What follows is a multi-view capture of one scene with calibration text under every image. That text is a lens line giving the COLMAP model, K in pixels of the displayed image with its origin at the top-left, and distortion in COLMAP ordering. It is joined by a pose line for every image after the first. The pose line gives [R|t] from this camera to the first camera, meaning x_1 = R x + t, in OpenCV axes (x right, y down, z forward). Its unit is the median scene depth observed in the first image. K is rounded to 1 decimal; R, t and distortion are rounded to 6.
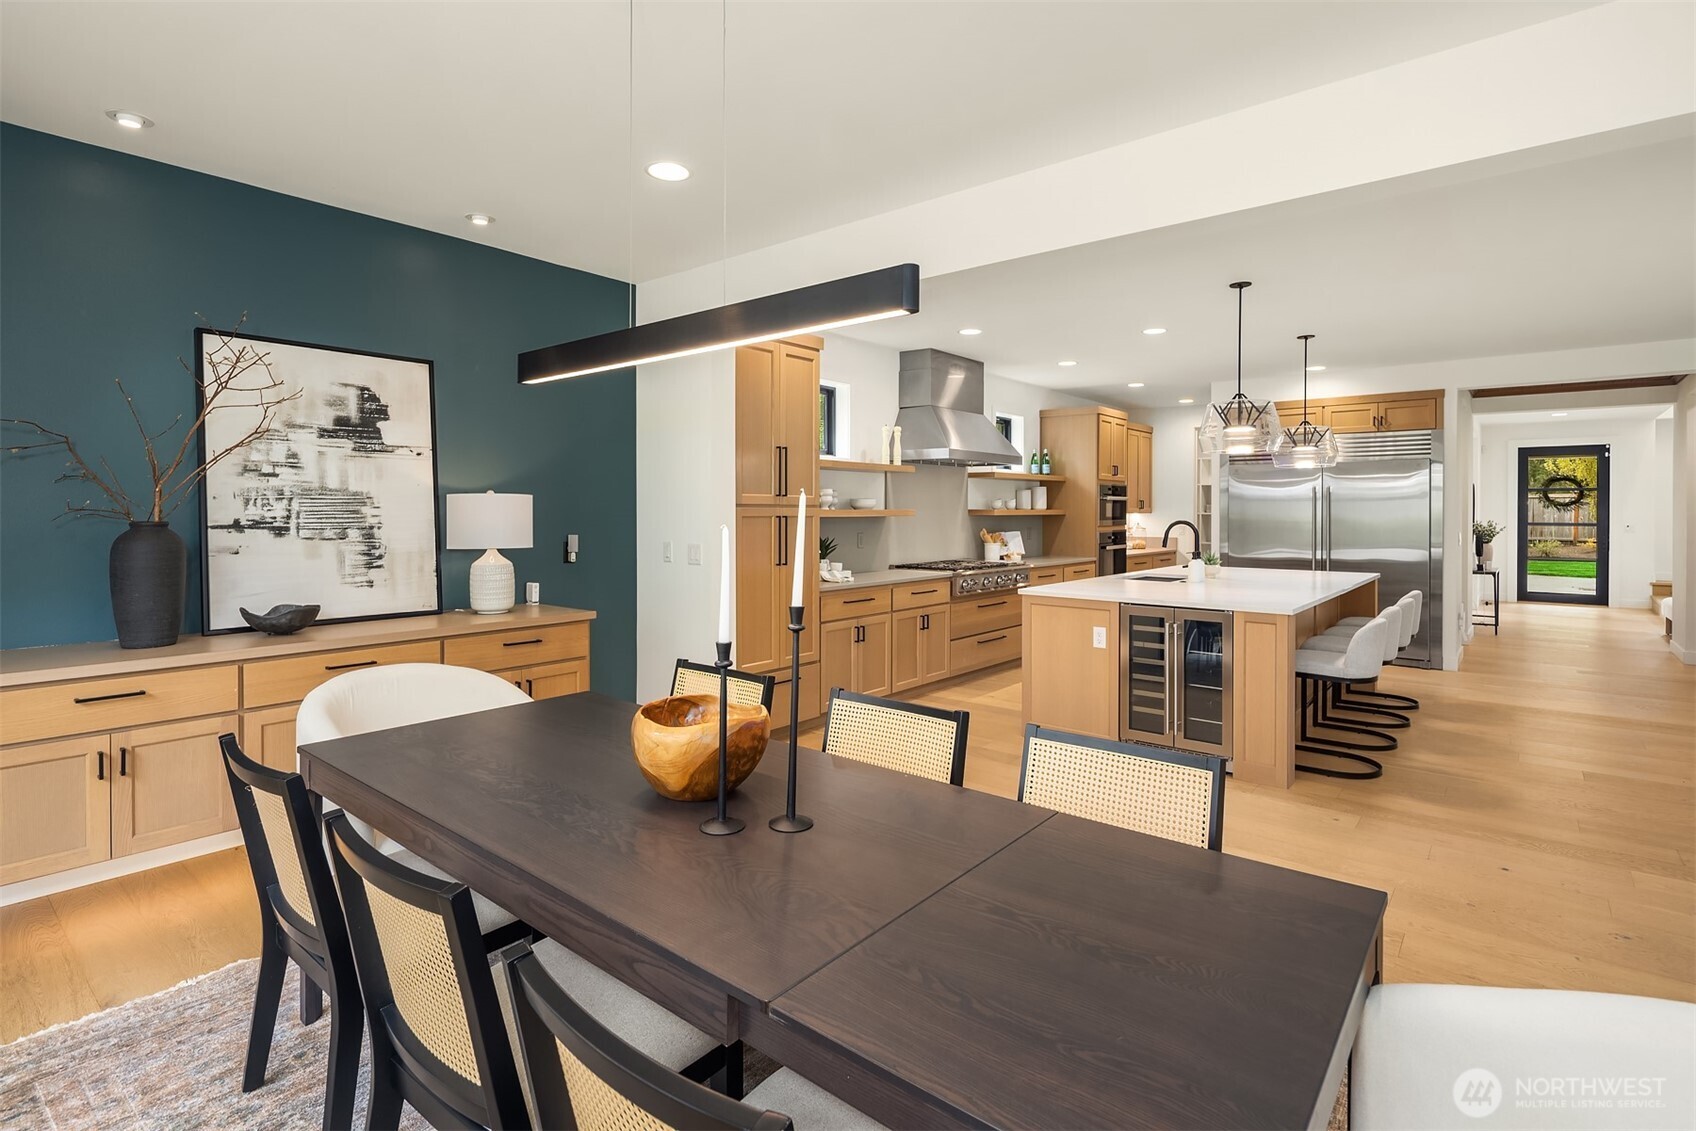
lens RADIAL K [[826.2, 0, 844.3], [0, 826.2, 514.8], [0, 0, 1]] dist [0.000801, 0.000115]
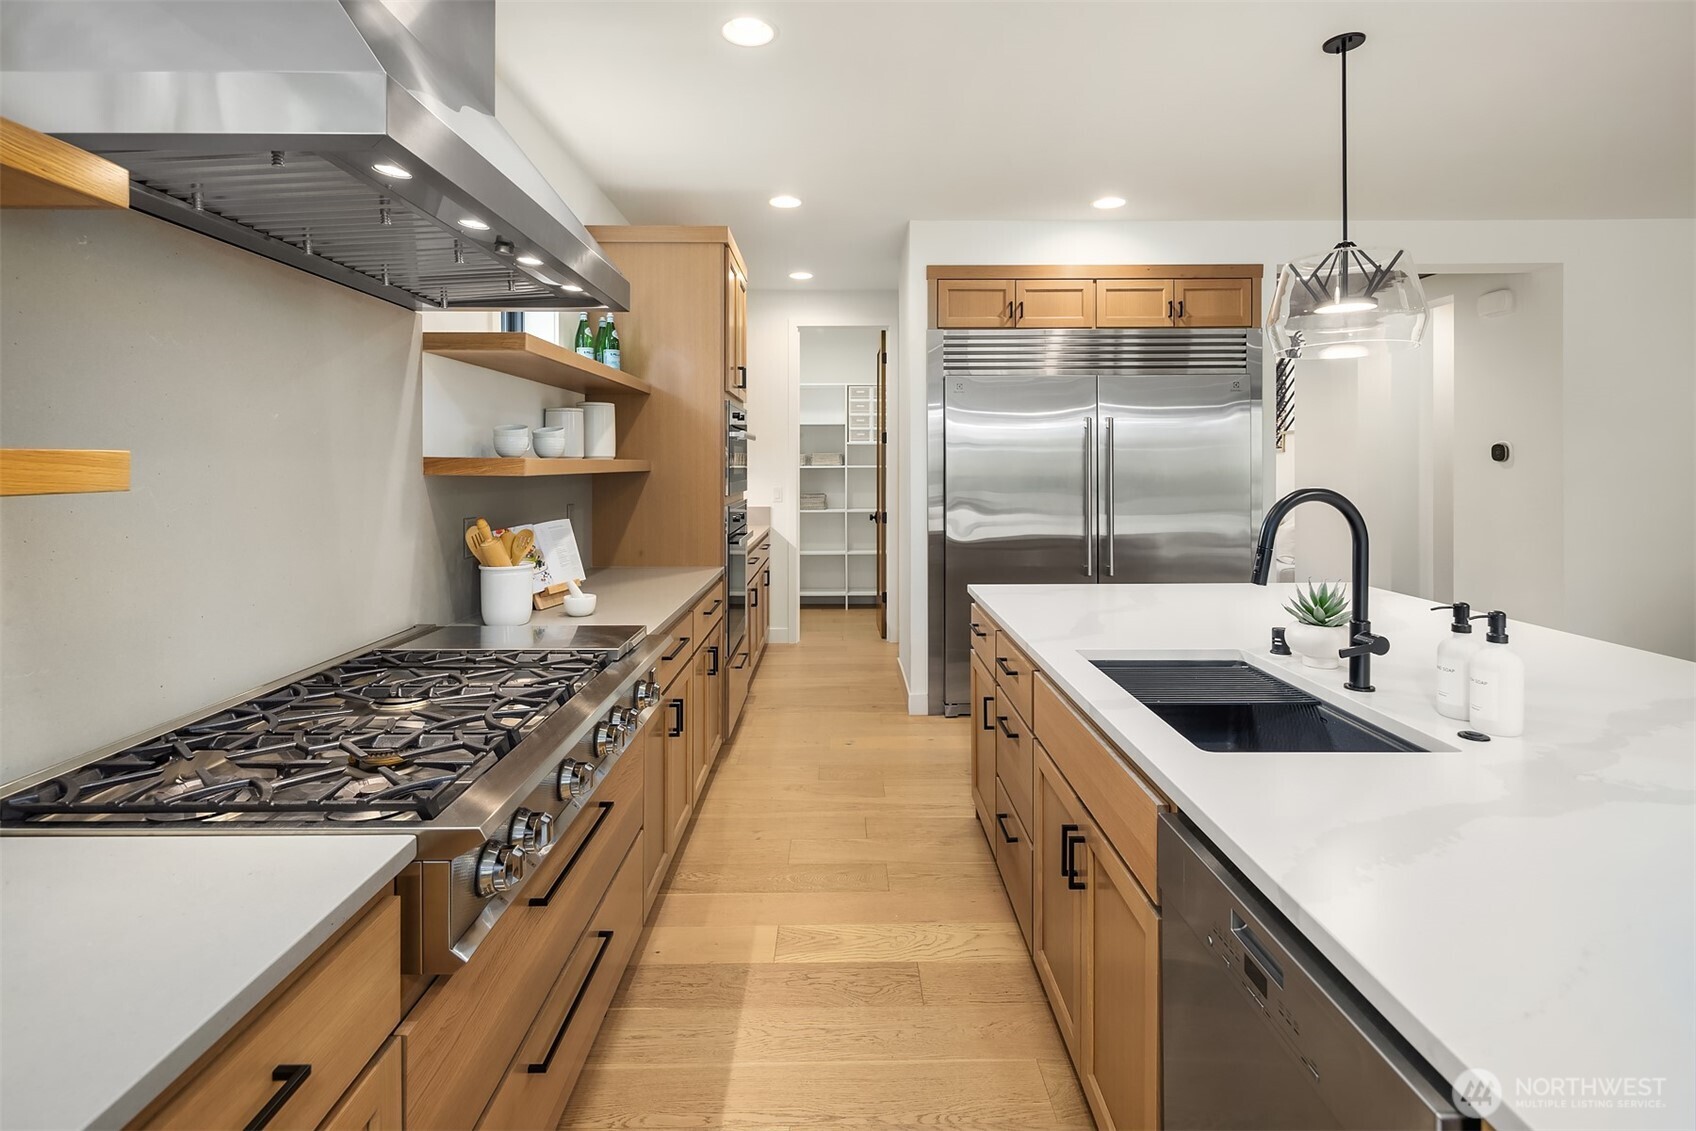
lens RADIAL K [[833.1, 0, 848.4], [0, 833.1, 468.2], [0, 0, 1]] dist [-0.000980, -0.000241]
pose [[0.762558, -0.008025, 0.646870, 0.072621], [0.009753, 0.999952, 0.000908, -0.001364], [-0.646847, 0.005616, 0.762599, 0.669095]]
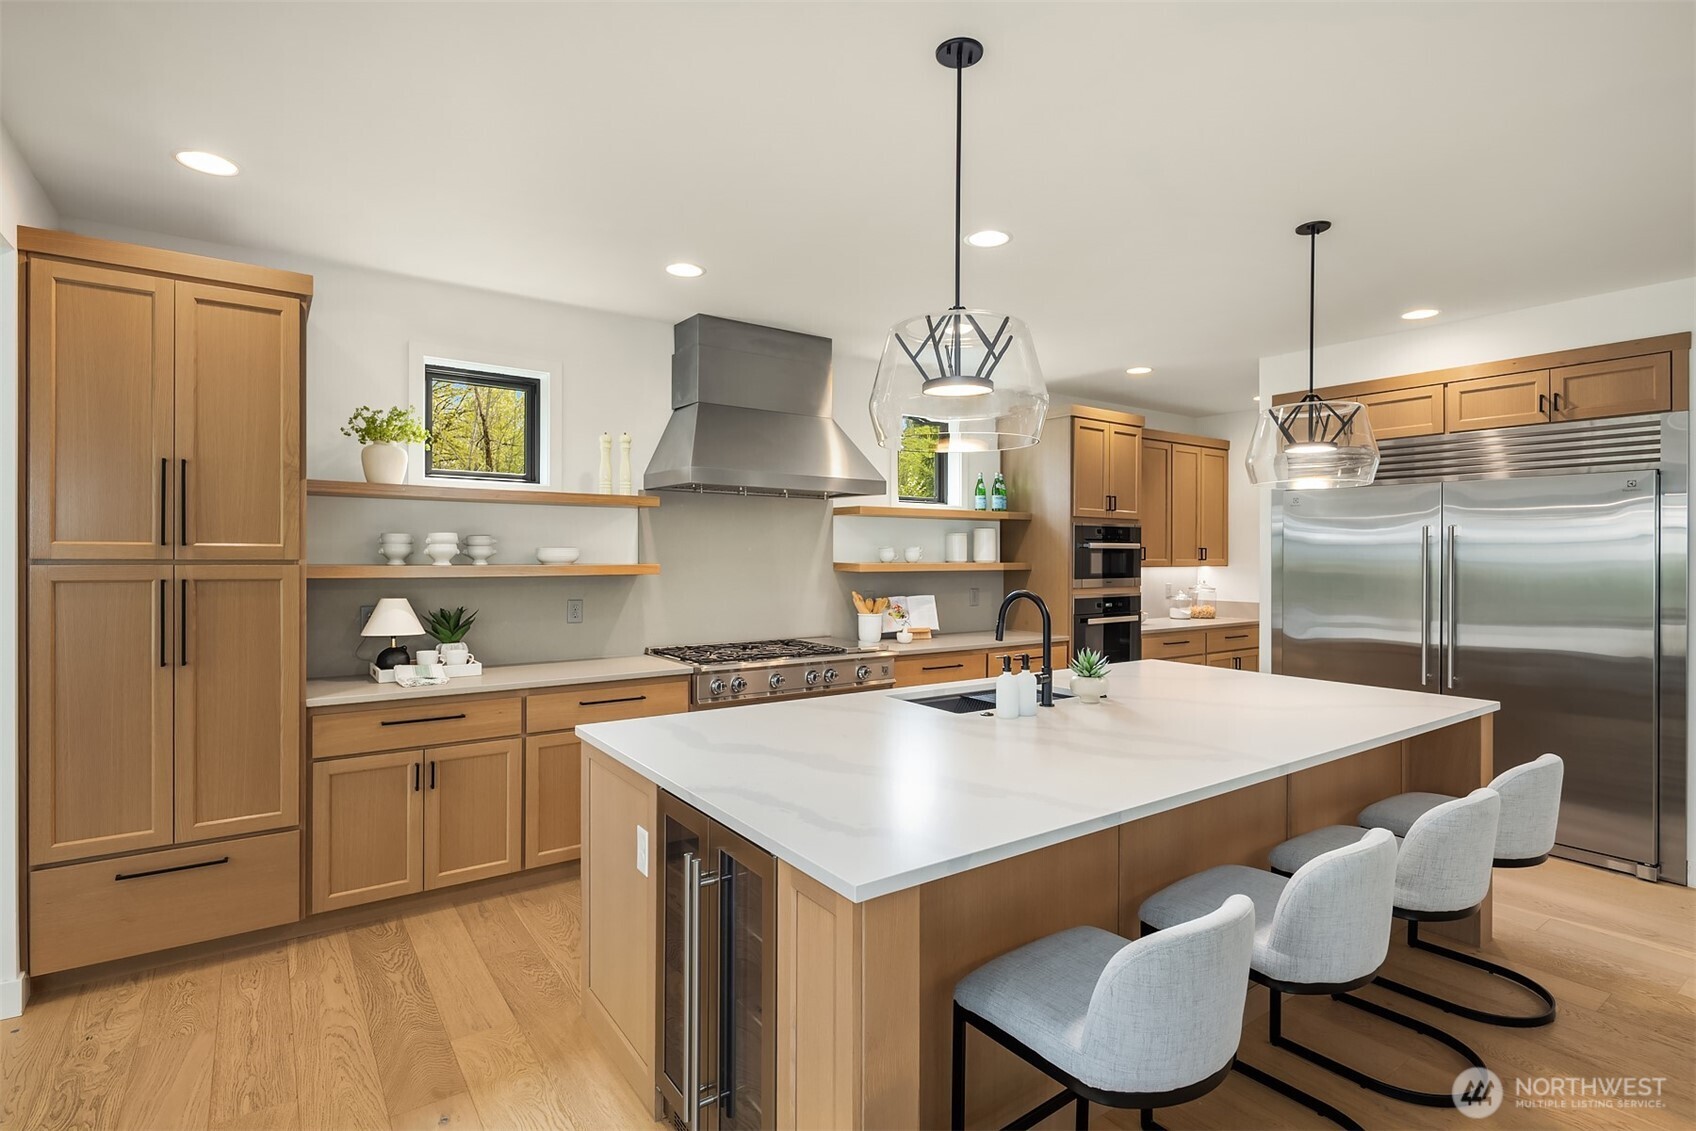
lens RADIAL K [[822.3, 0, 851.4], [0, 822.3, 555.4], [0, 0, 1]] dist [-0.002318, -0.000345]
pose [[0.968145, 0.003229, -0.250371, 0.327882], [-0.004405, 0.999982, -0.004137, -0.009496], [0.250353, 0.005108, 0.968141, 0.356529]]
